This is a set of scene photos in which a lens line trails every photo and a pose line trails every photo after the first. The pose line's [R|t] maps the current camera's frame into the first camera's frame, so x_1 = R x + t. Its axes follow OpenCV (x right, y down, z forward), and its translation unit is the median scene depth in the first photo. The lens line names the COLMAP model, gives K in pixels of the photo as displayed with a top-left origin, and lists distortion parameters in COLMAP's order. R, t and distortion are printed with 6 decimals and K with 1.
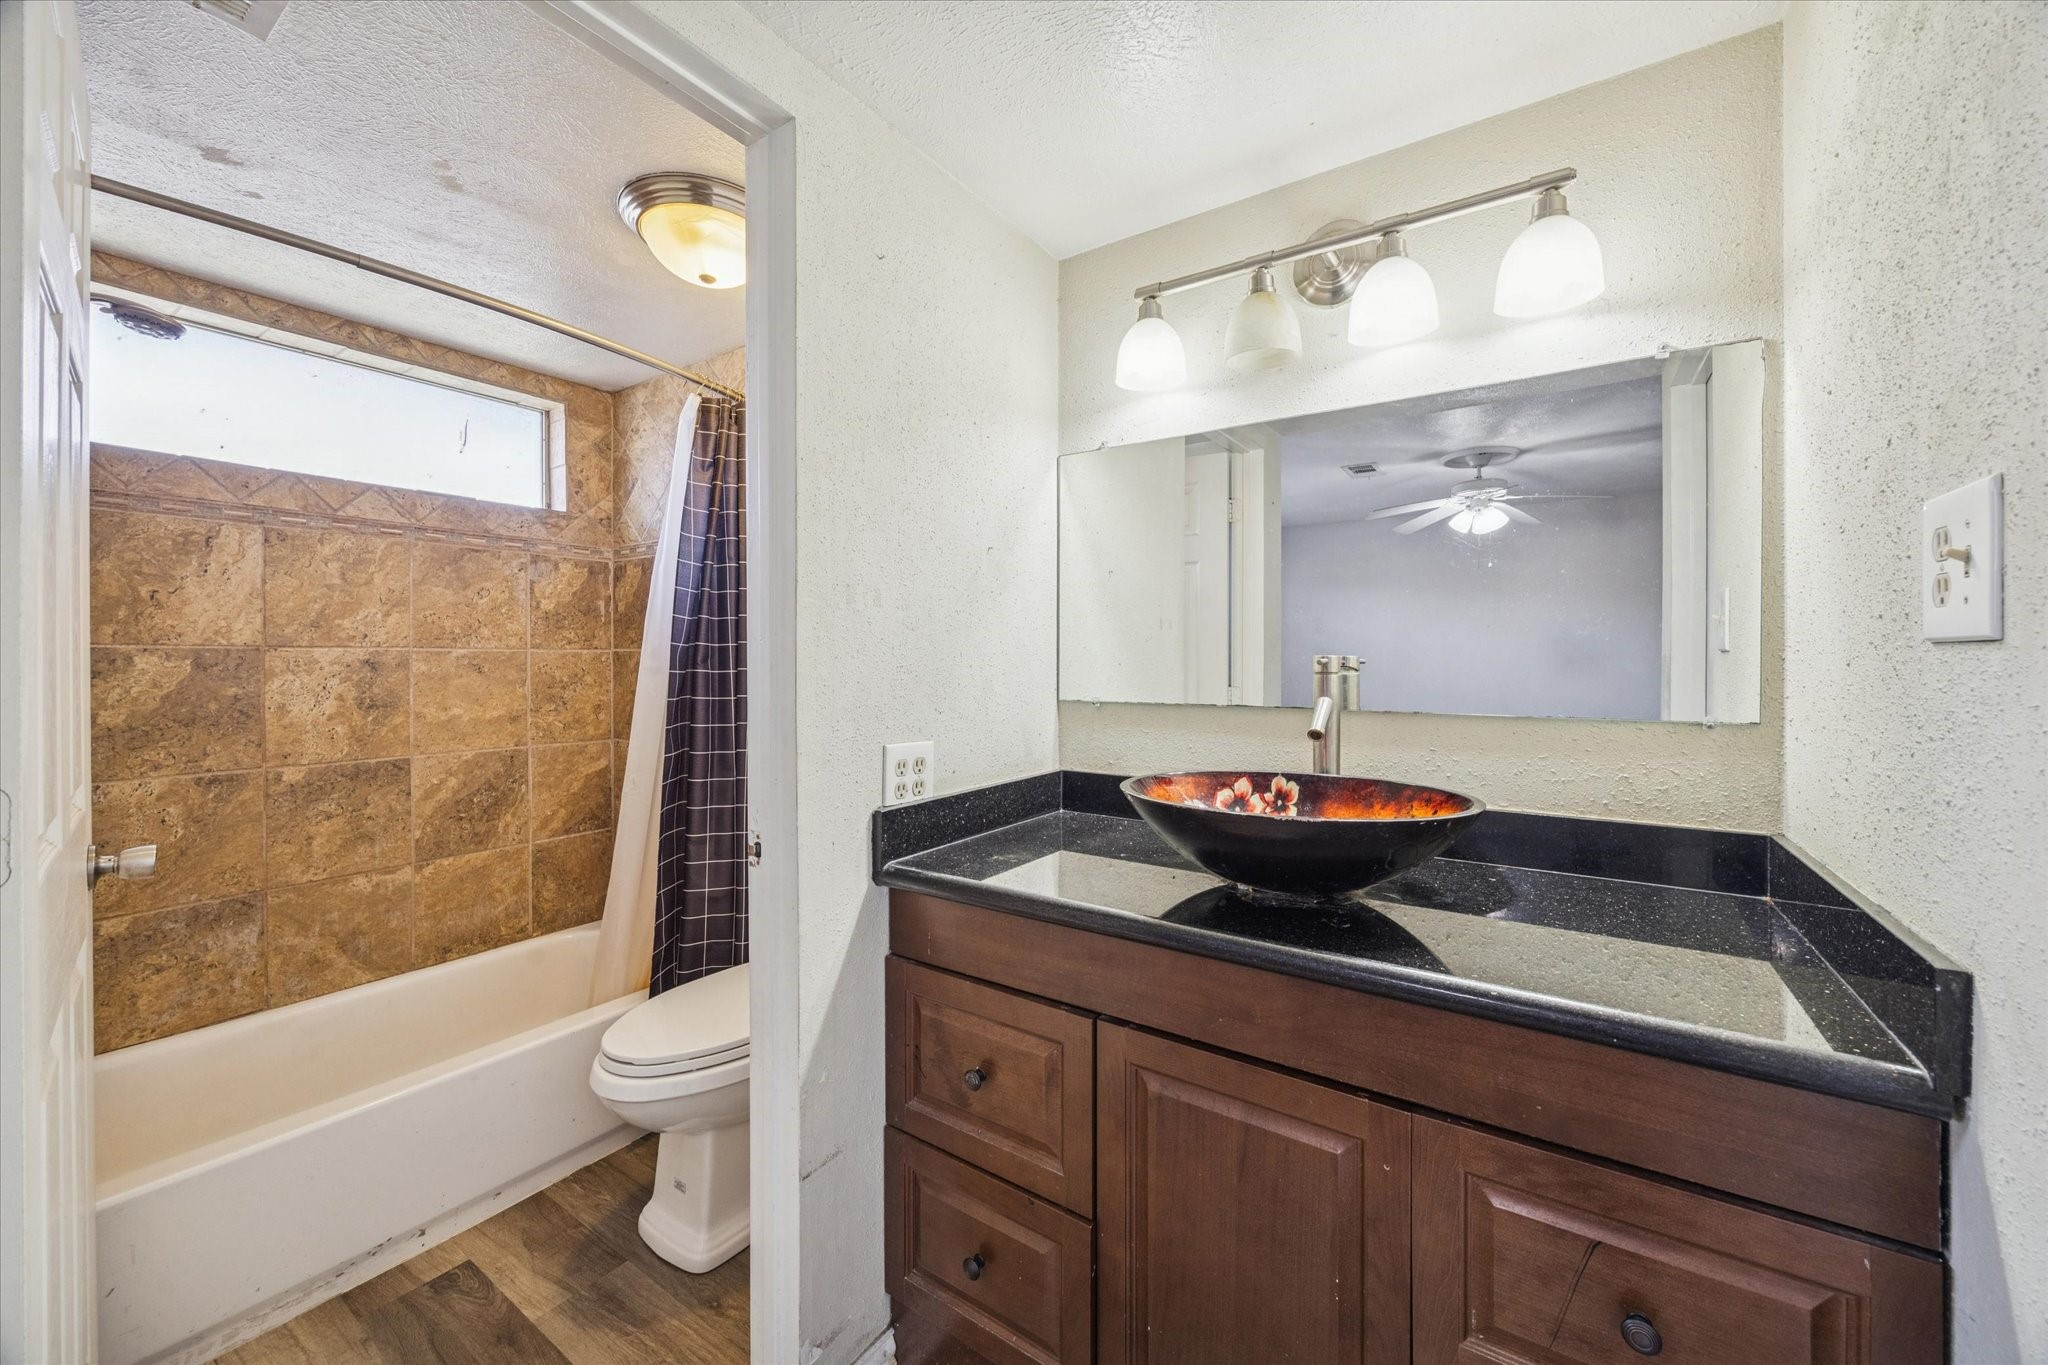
lens RADIAL K [[771.5, 0, 1034.2], [0, 771.5, 660.8], [0, 0, 1]] dist [-0.000420, 0.000701]
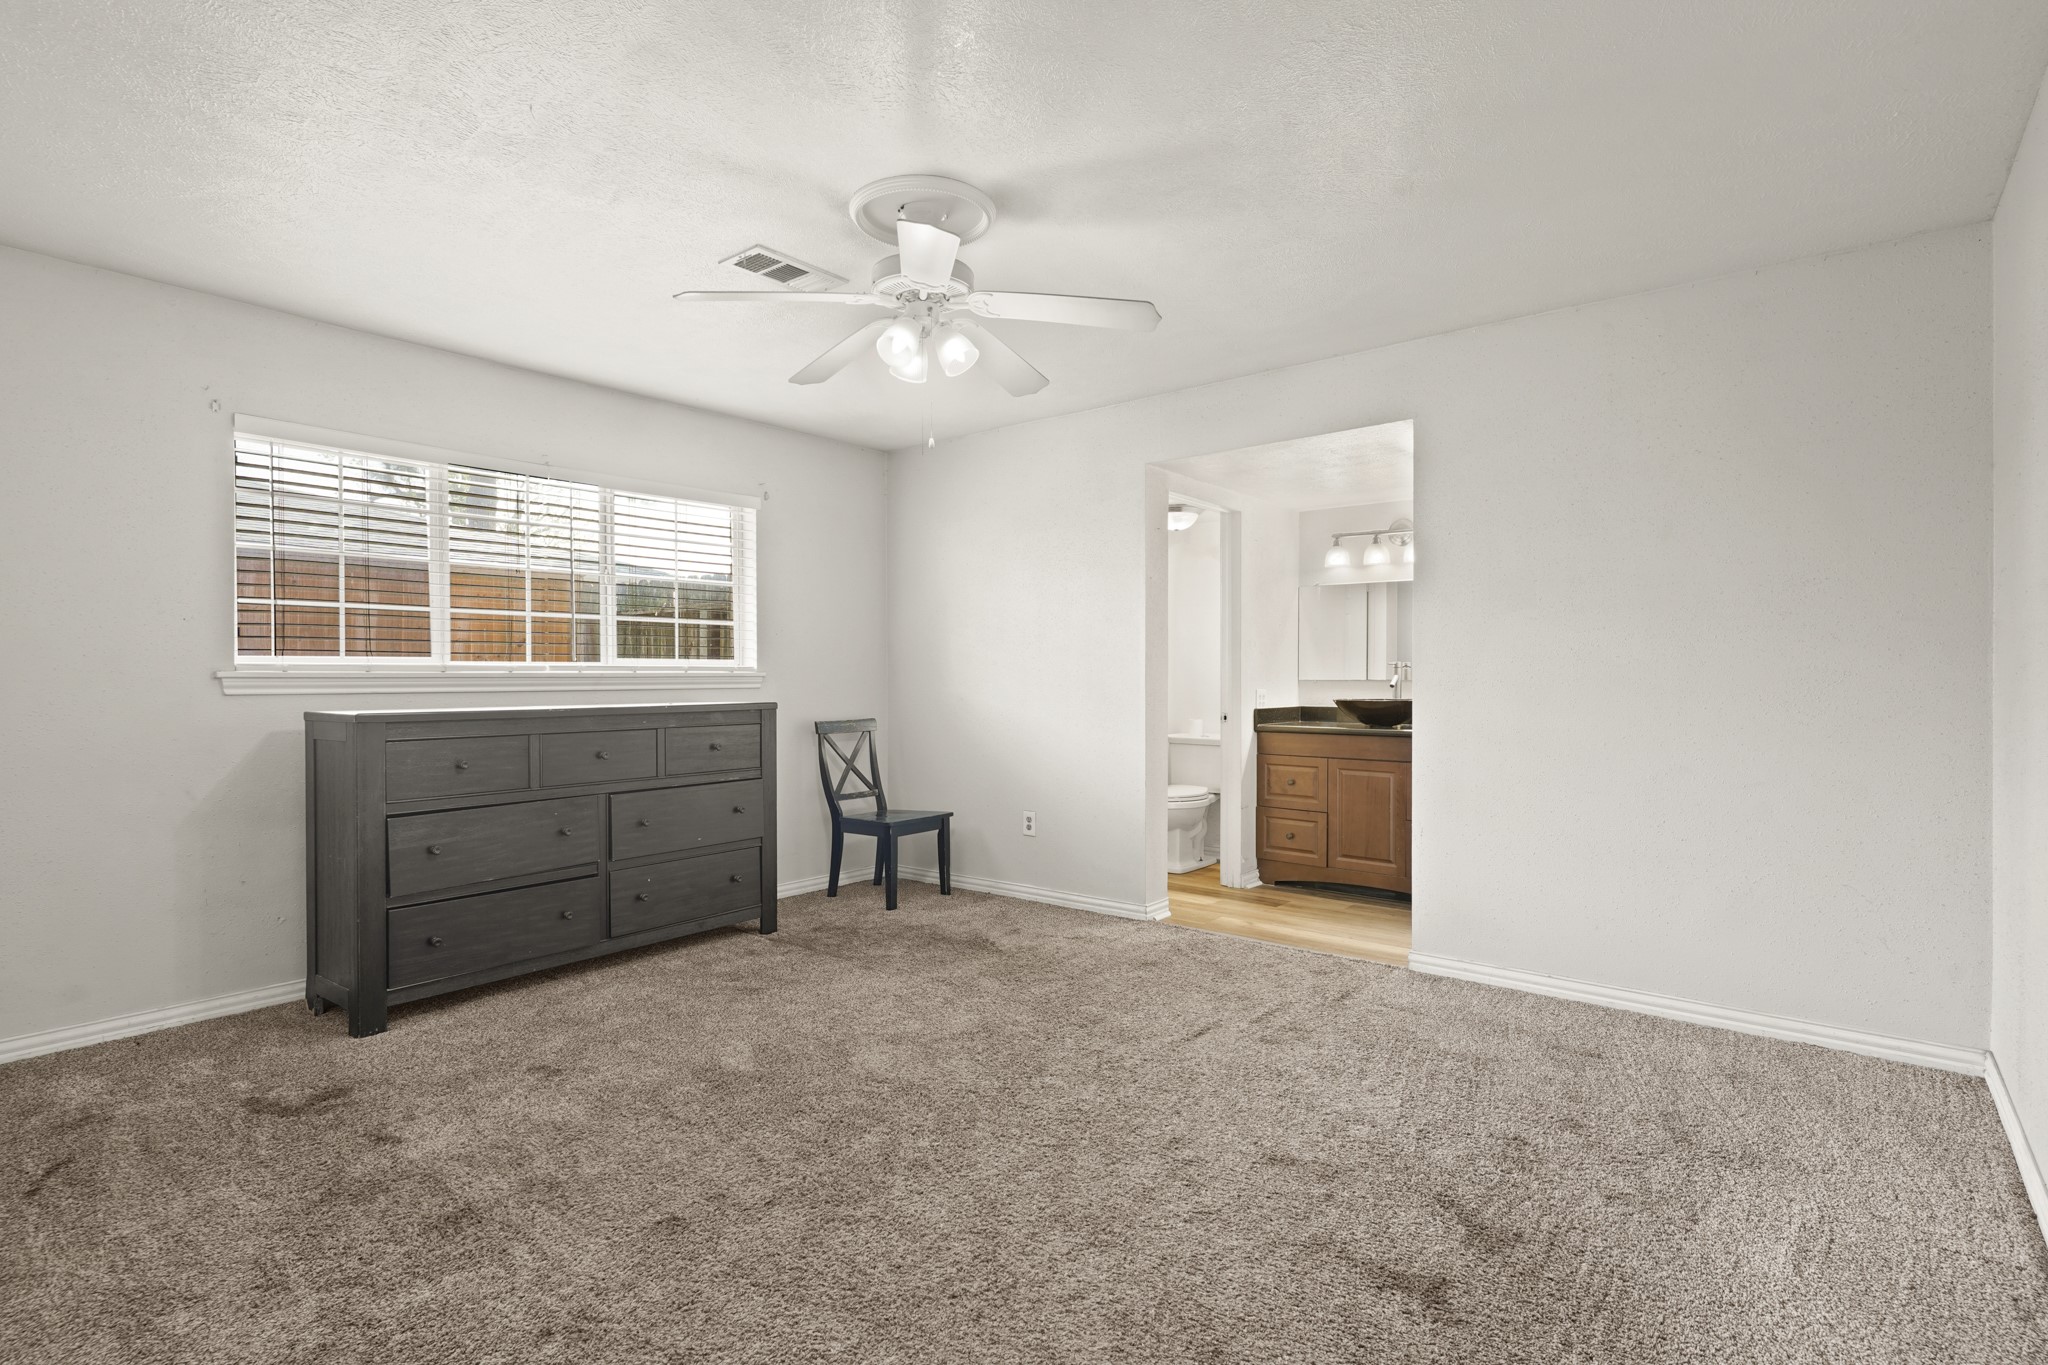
lens RADIAL K [[994.0, 0, 1014.2], [0, 994.0, 689.5], [0, 0, 1]] dist [0.007086, -0.002184]
pose [[0.995270, 0.001263, -0.097141, -0.782376], [-0.000735, 0.999985, 0.005471, 0.082438], [0.097146, -0.005374, 0.995256, -3.196050]]
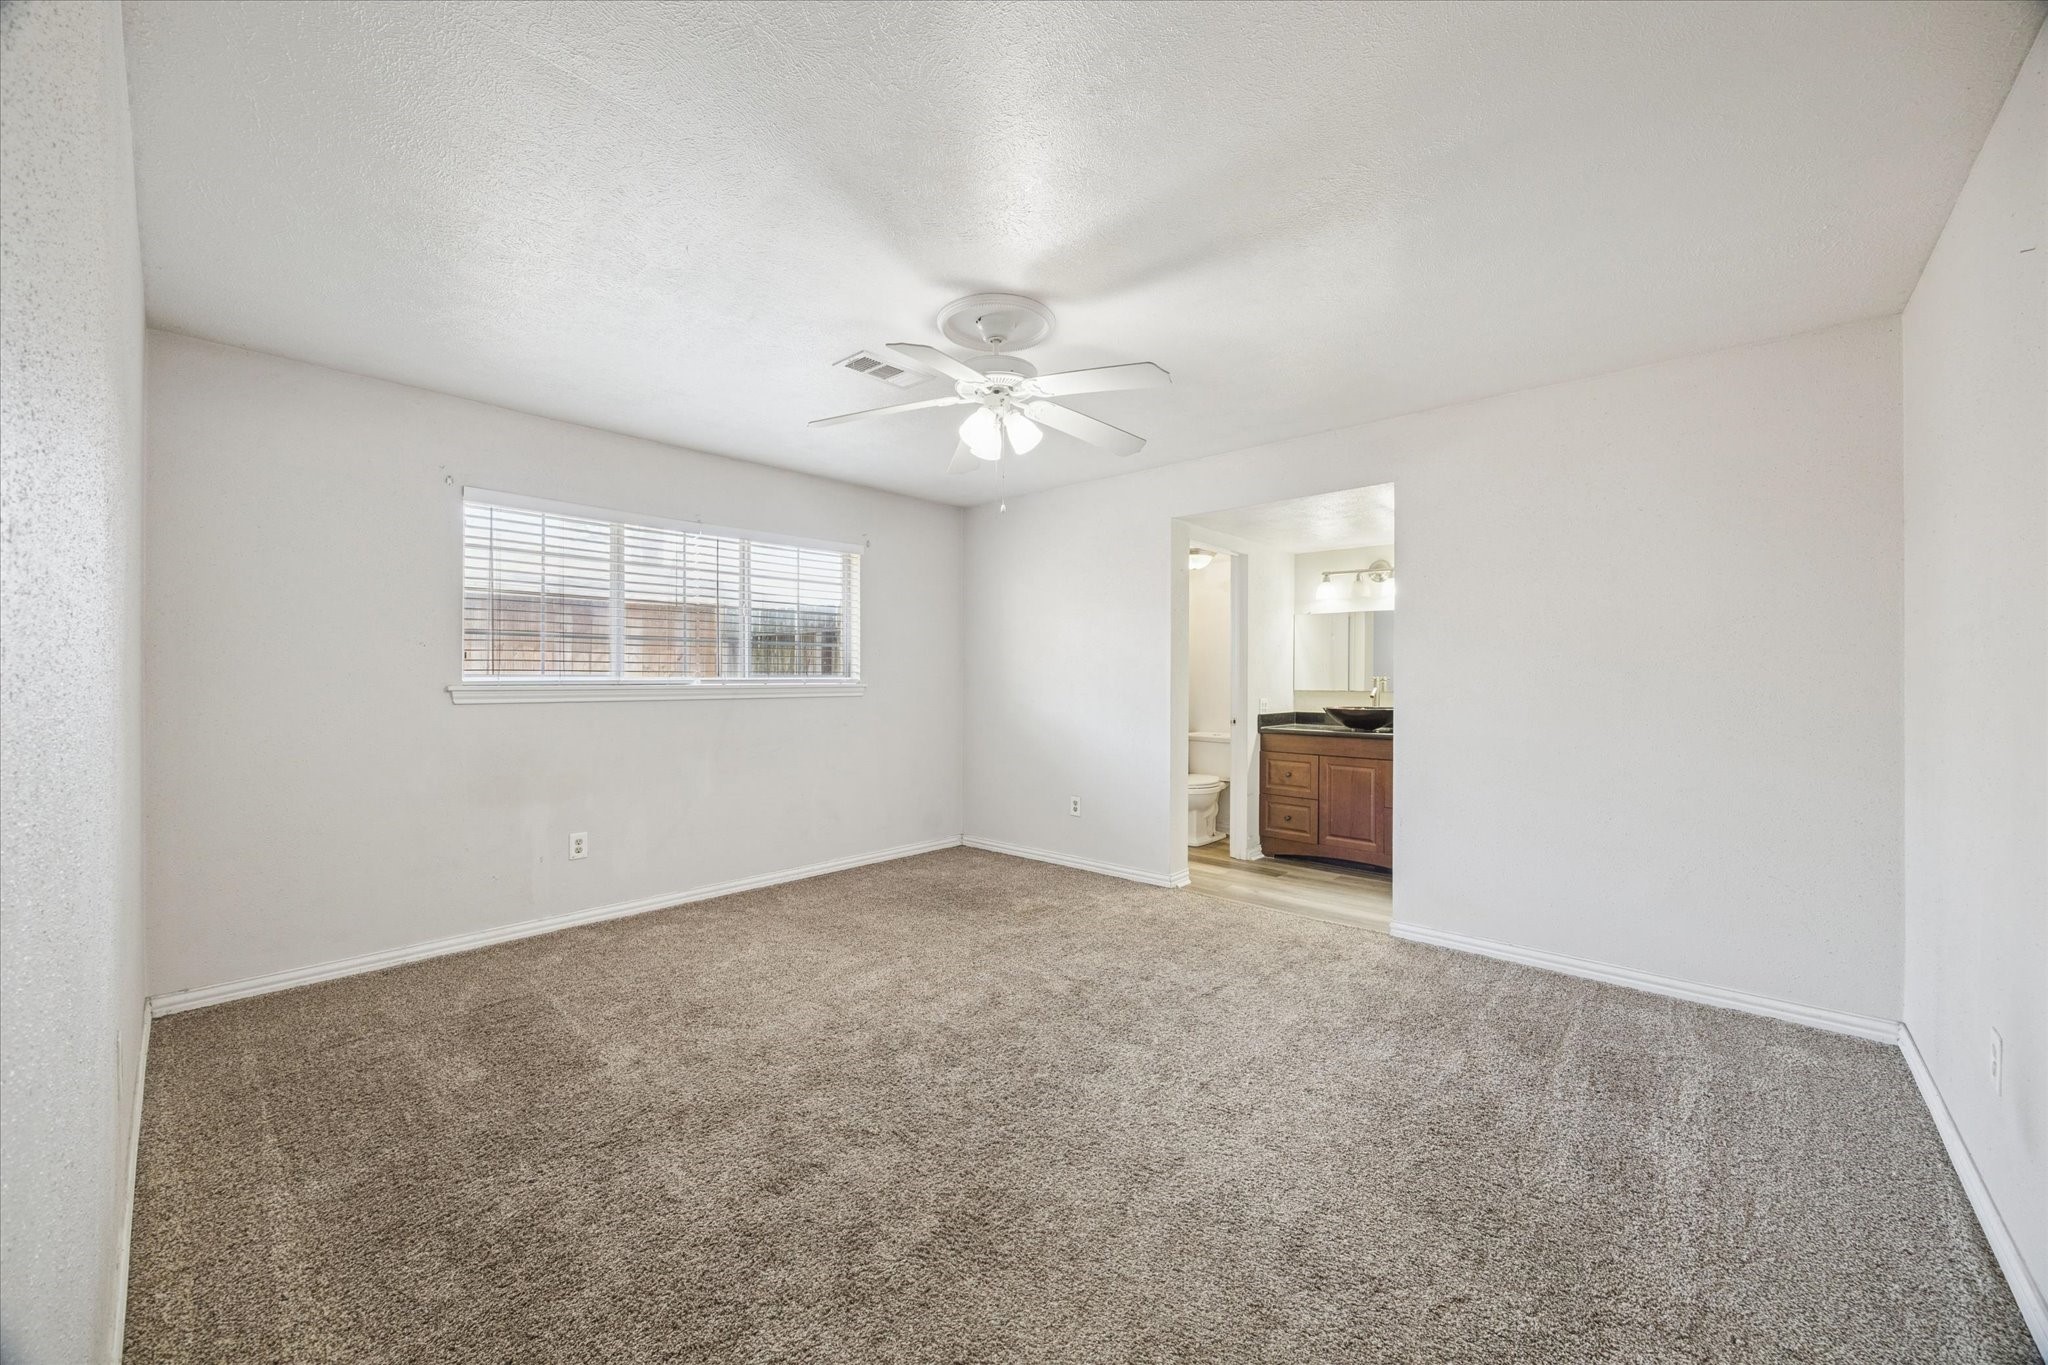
lens RADIAL K [[771.5, 0, 1018.0], [0, 771.5, 675.6], [0, 0, 1]] dist [-0.000420, 0.000701]
pose [[0.989401, 0.005190, -0.145116, -0.836204], [-0.005134, 0.999987, 0.000762, -0.008300], [0.145118, -0.000009, 0.989414, -3.085297]]
